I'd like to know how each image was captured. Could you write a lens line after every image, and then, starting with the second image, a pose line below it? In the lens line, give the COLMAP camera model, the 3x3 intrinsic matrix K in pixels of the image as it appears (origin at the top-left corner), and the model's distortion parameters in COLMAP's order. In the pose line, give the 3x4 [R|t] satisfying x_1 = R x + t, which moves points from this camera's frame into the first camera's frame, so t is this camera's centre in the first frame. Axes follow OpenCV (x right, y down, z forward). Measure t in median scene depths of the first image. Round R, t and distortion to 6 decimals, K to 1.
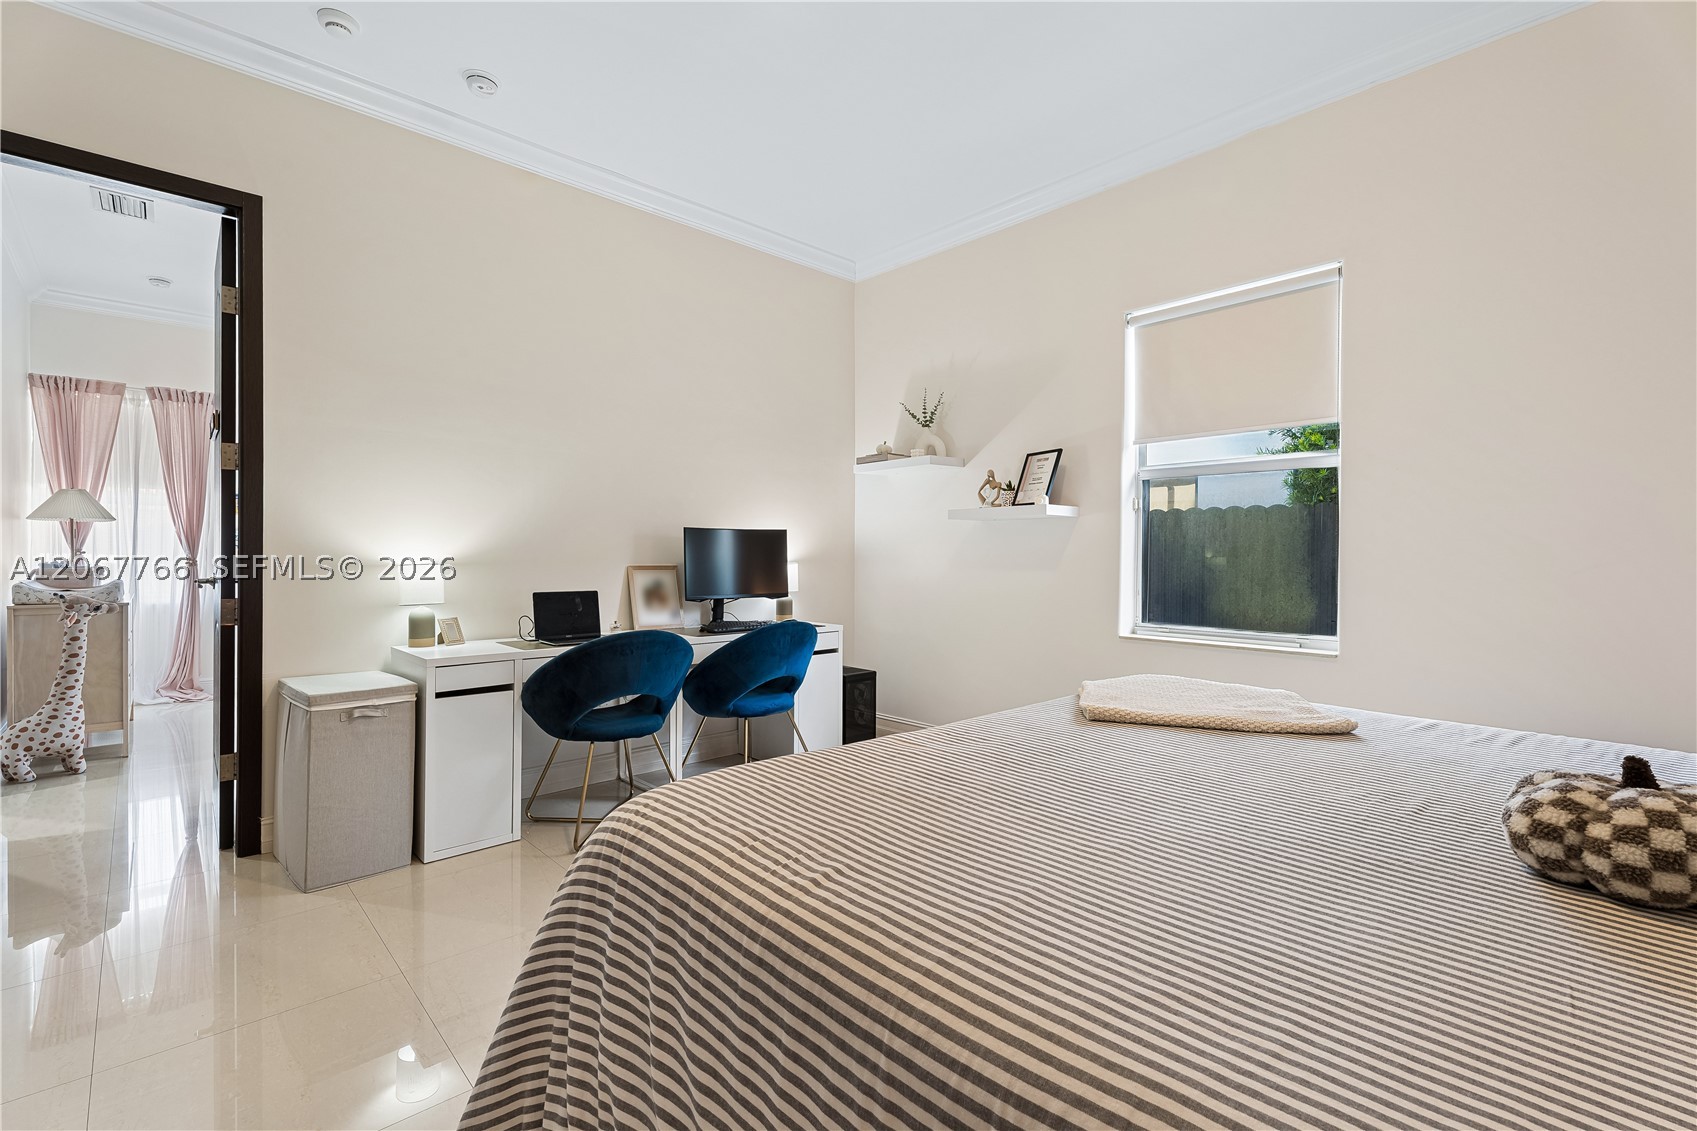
lens RADIAL K [[763.3, 0, 842.4], [0, 763.3, 559.1], [0, 0, 1]] dist [-0.000504, -0.000191]
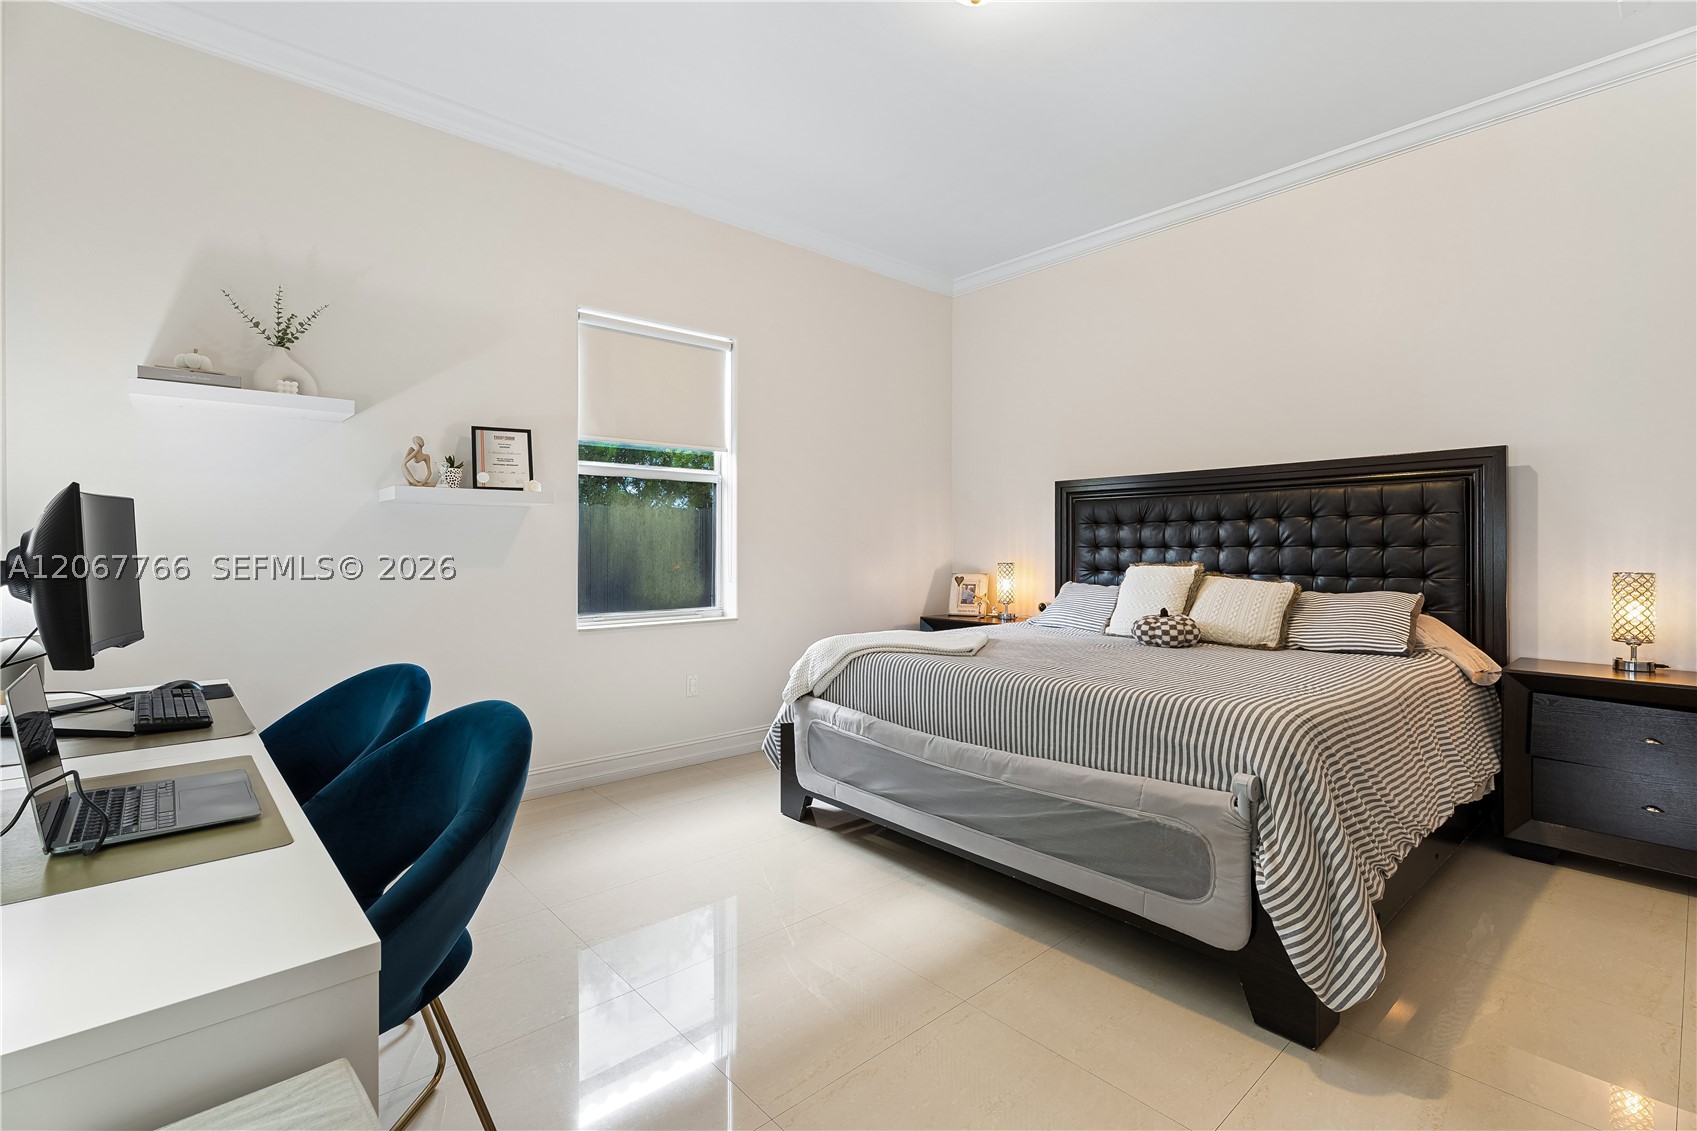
lens RADIAL K [[763.3, 0, 842.4], [0, 763.3, 559.1], [0, 0, 1]] dist [-0.000504, -0.000191]
pose [[0.019874, -0.016024, 0.999674, -0.693482], [0.007807, 0.999844, 0.015871, -0.004323], [-0.999772, 0.007489, 0.019996, 0.706487]]
